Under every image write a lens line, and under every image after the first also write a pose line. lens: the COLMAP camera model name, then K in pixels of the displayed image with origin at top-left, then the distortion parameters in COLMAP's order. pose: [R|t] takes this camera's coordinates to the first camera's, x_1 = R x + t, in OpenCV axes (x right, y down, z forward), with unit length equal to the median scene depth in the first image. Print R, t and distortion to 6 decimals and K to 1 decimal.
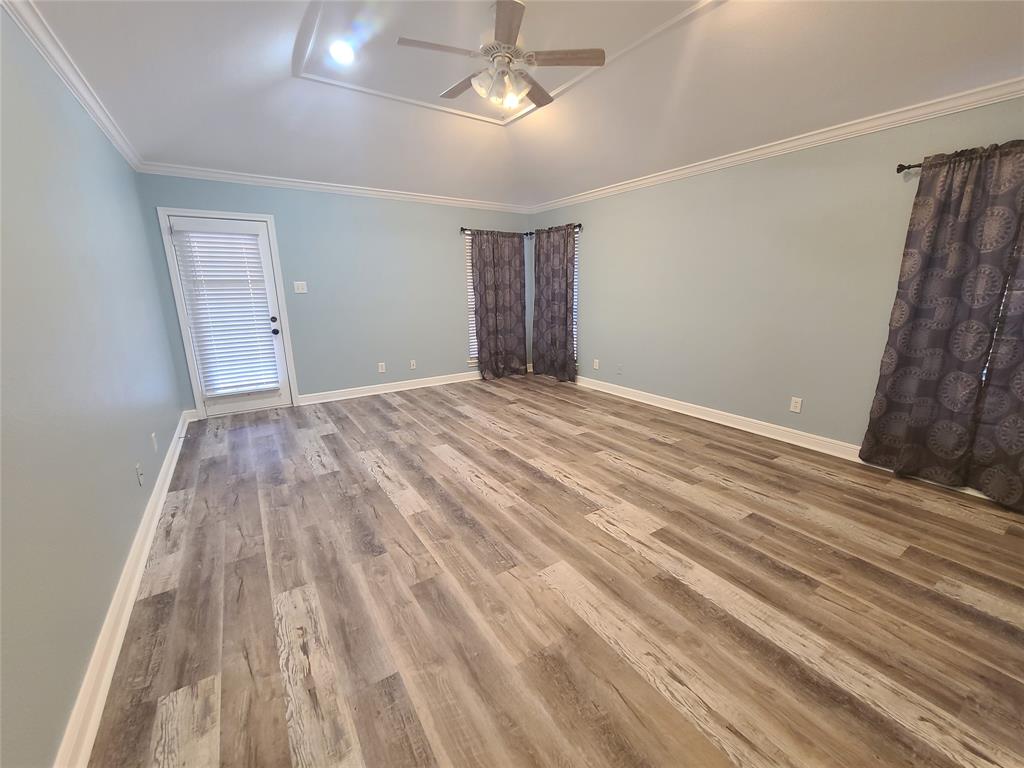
lens RADIAL K [[417.2, 0, 524.8], [0, 417.2, 382.7], [0, 0, 1]] dist [-0.000218, -0.001249]
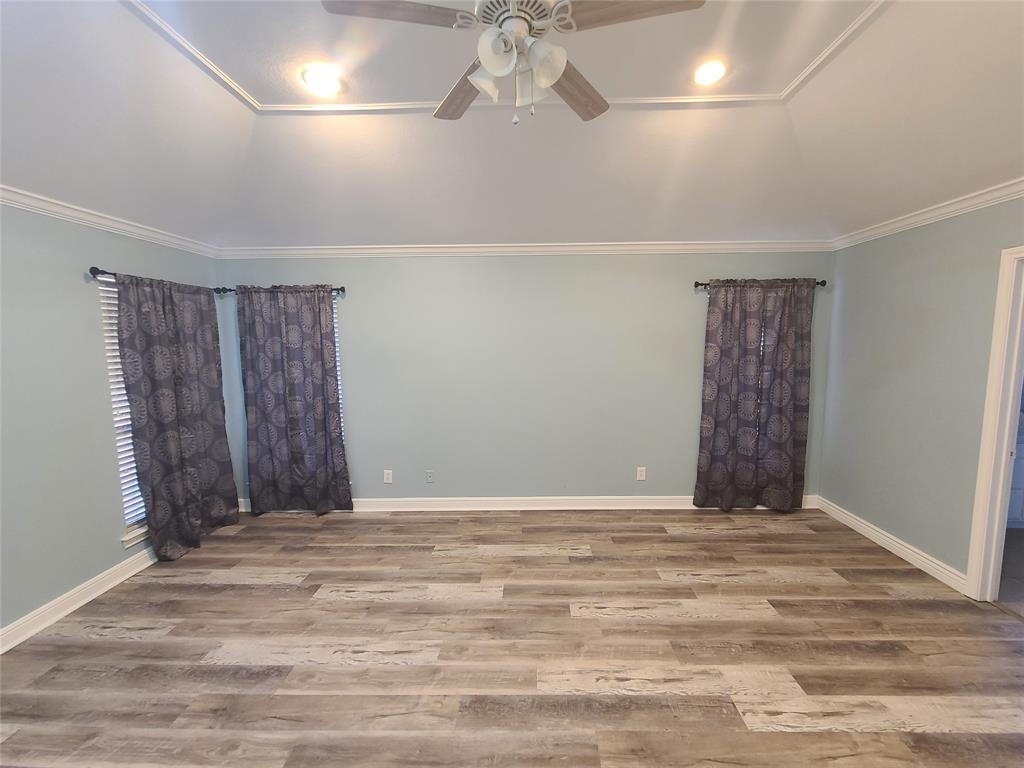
lens RADIAL K [[417.2, 0, 524.0], [0, 417.2, 382.5], [0, 0, 1]] dist [-0.000218, -0.001249]
pose [[0.578237, -0.082602, 0.811677, -0.444649], [0.192470, 0.980593, -0.037323, -0.219880], [-0.792841, 0.177805, 0.582913, 0.599045]]
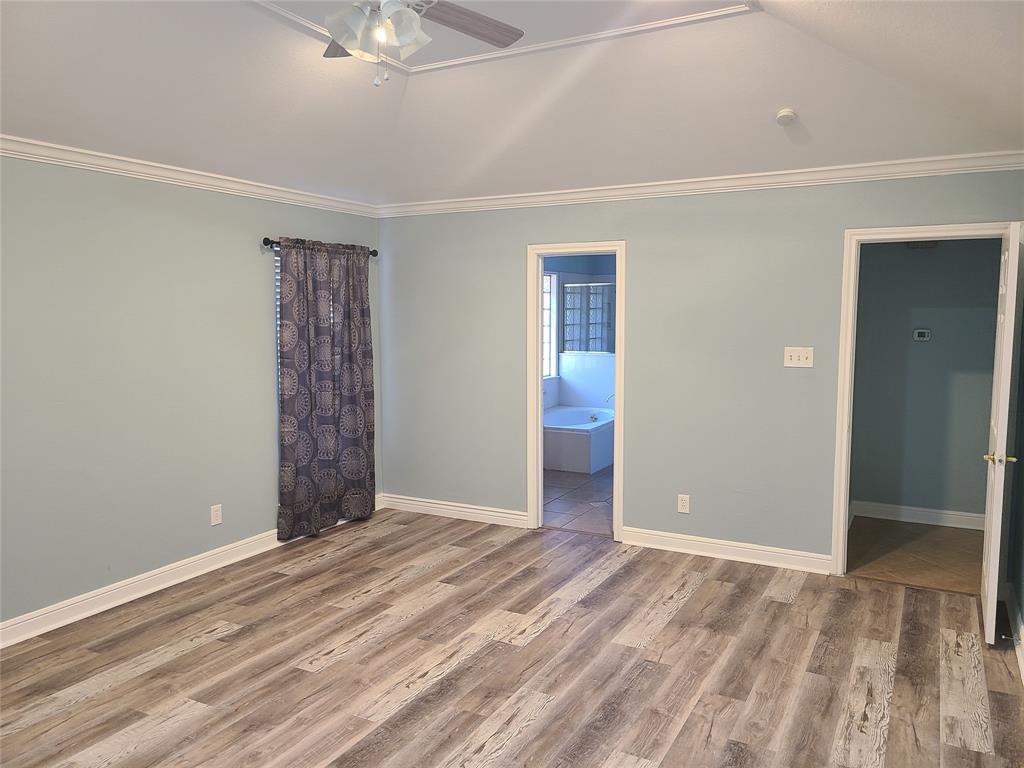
lens RADIAL K [[768.3, 0, 519.2], [0, 768.3, 385.2], [0, 0, 1]] dist [0.050272, -0.031637]
pose [[-0.461068, -0.077352, 0.883987, -0.869176], [0.209375, 0.958582, 0.193085, -0.348549], [-0.862310, 0.274110, -0.425776, 1.141135]]
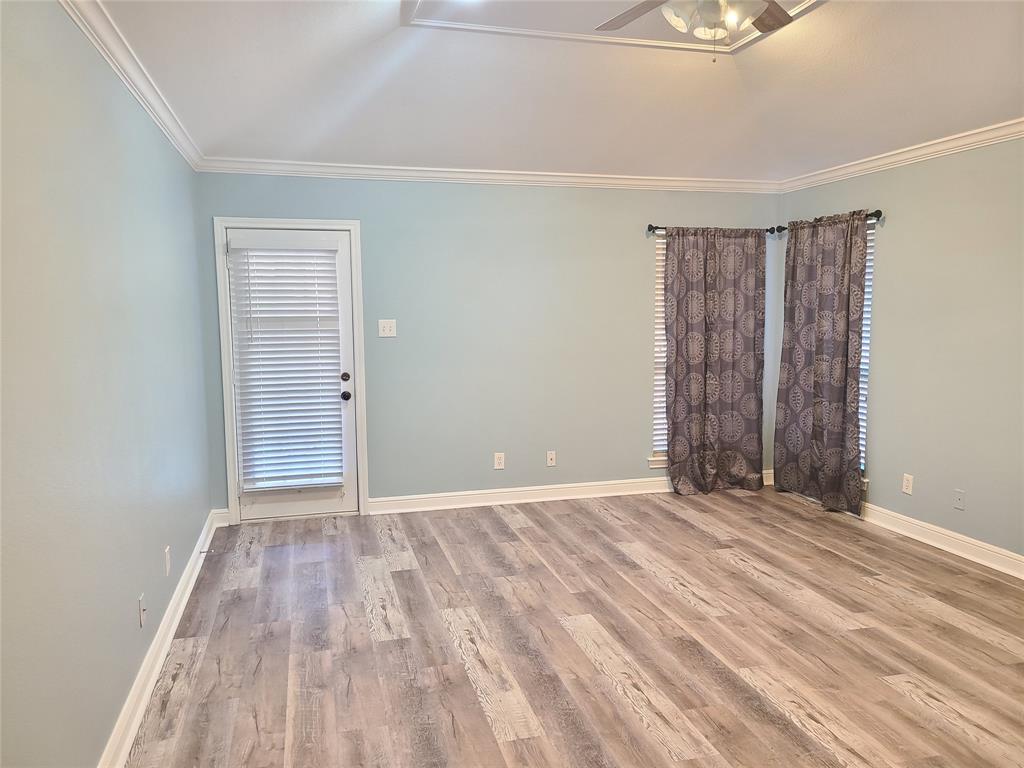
lens RADIAL K [[768.3, 0, 514.9], [0, 768.3, 388.9], [0, 0, 1]] dist [0.050272, -0.031637]
pose [[0.944501, 0.037539, -0.326356, 0.046952], [-0.076119, 0.991421, -0.106257, -0.037617], [0.319568, 0.125202, 0.939256, -0.042393]]
